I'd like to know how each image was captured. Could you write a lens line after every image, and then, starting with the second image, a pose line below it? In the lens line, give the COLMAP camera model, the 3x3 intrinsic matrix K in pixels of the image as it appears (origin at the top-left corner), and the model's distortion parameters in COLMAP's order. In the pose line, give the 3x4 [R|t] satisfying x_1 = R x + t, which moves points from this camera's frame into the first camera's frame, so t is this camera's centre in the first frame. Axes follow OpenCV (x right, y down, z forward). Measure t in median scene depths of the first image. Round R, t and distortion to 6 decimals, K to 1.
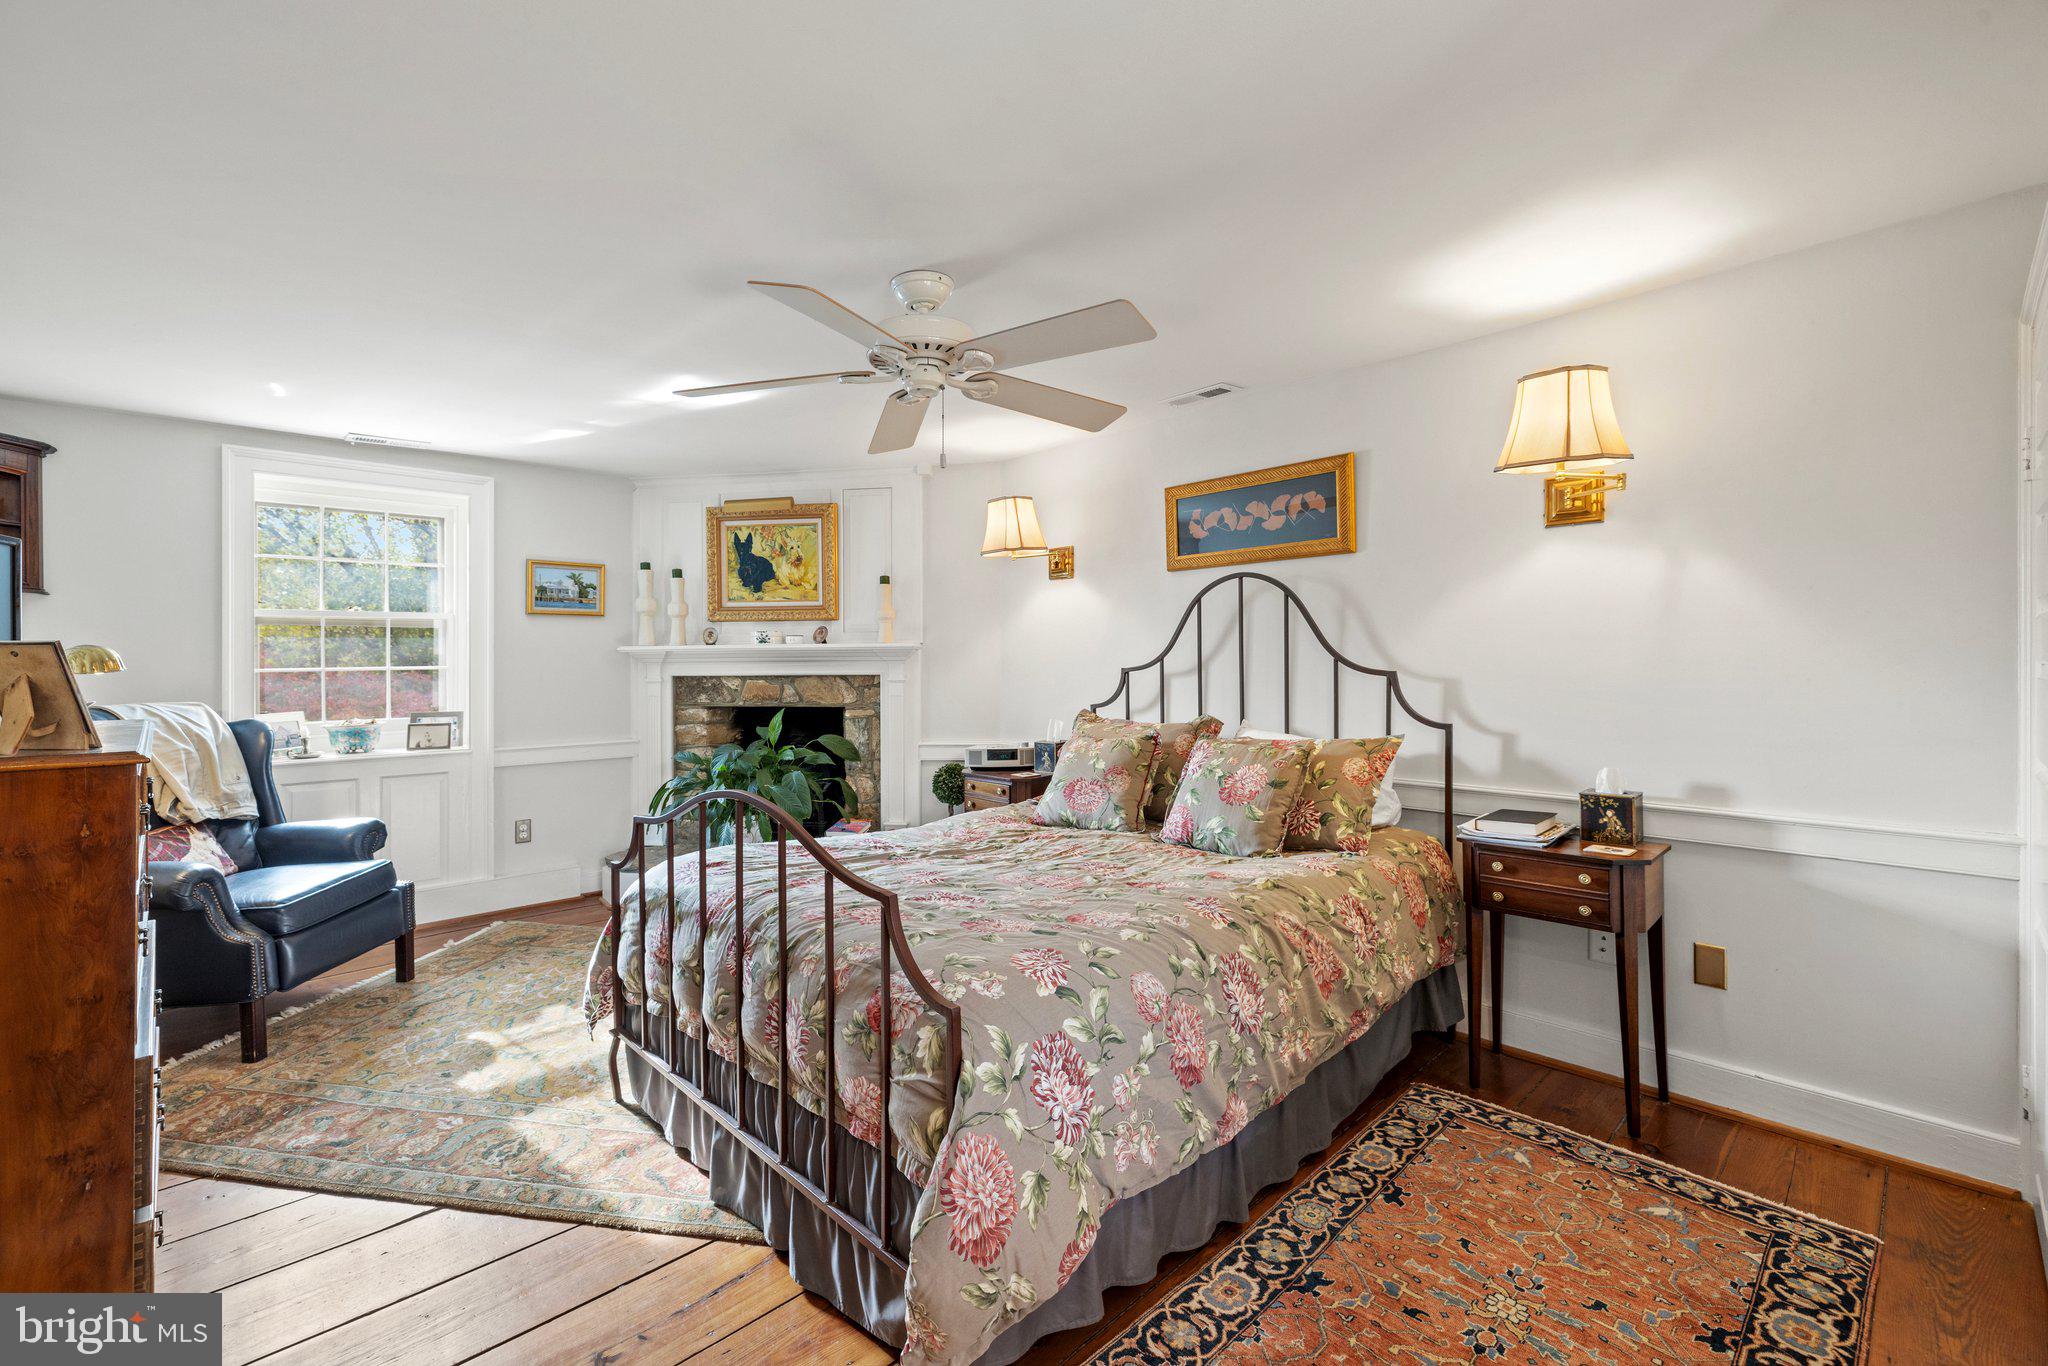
lens RADIAL K [[857.1, 0, 1024.0], [0, 857.1, 683.0], [0, 0, 1]] dist [-0.000280, -0.000019]
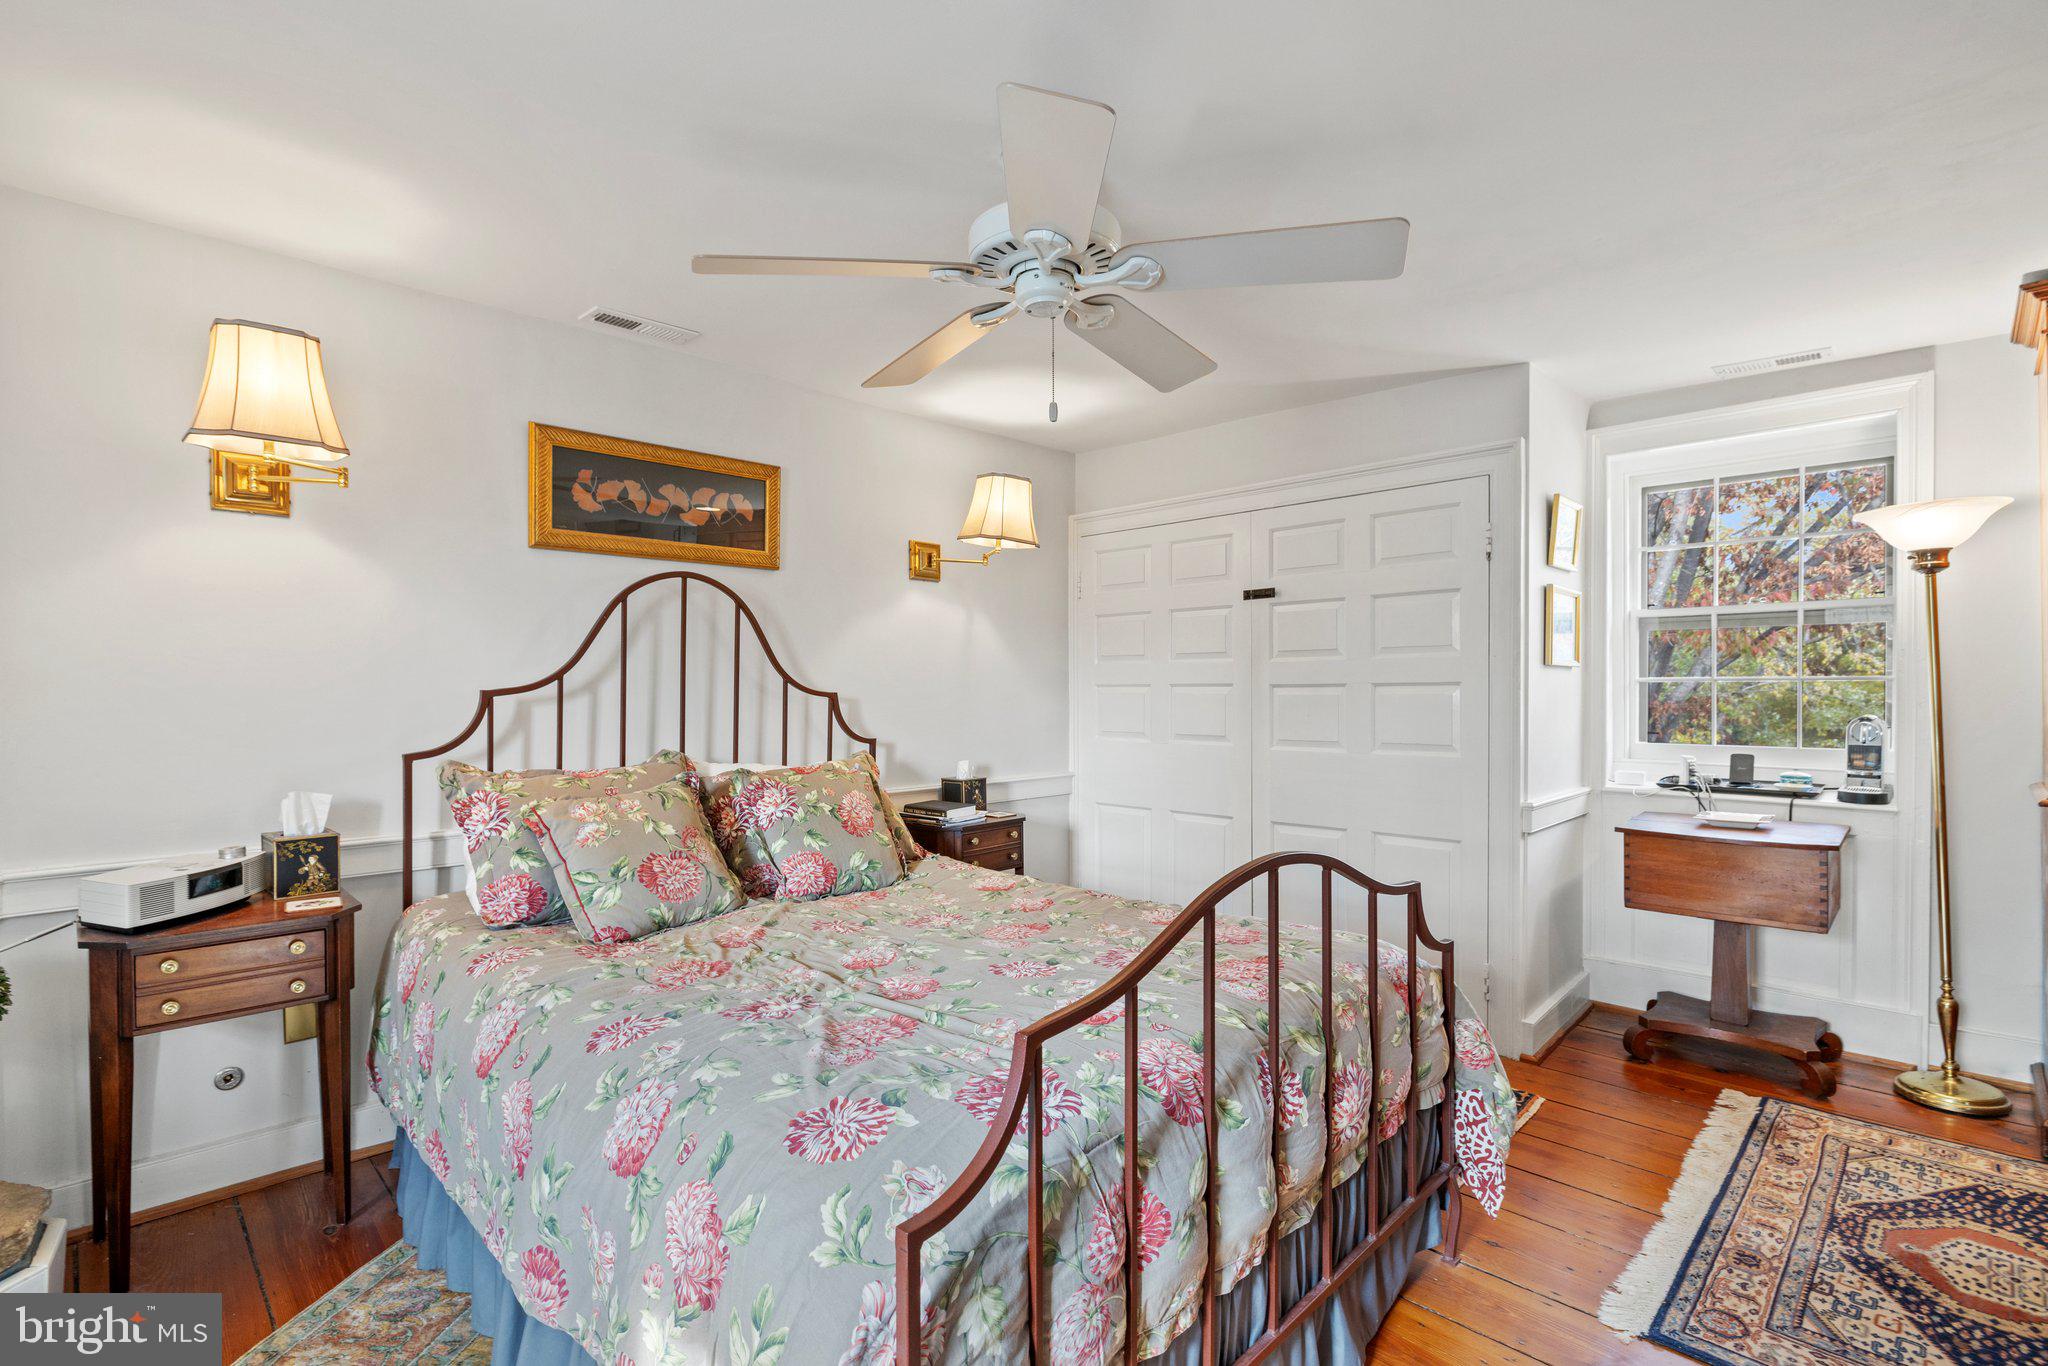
lens RADIAL K [[963.6, 0, 1024.0], [0, 963.6, 683.0], [0, 0, 1]] dist [-0.001162, -0.000219]
pose [[-0.025518, 0.005651, 0.999658, -0.645055], [0.019350, 0.999799, -0.005158, -0.012006], [-0.999487, 0.019211, -0.025622, 0.681461]]
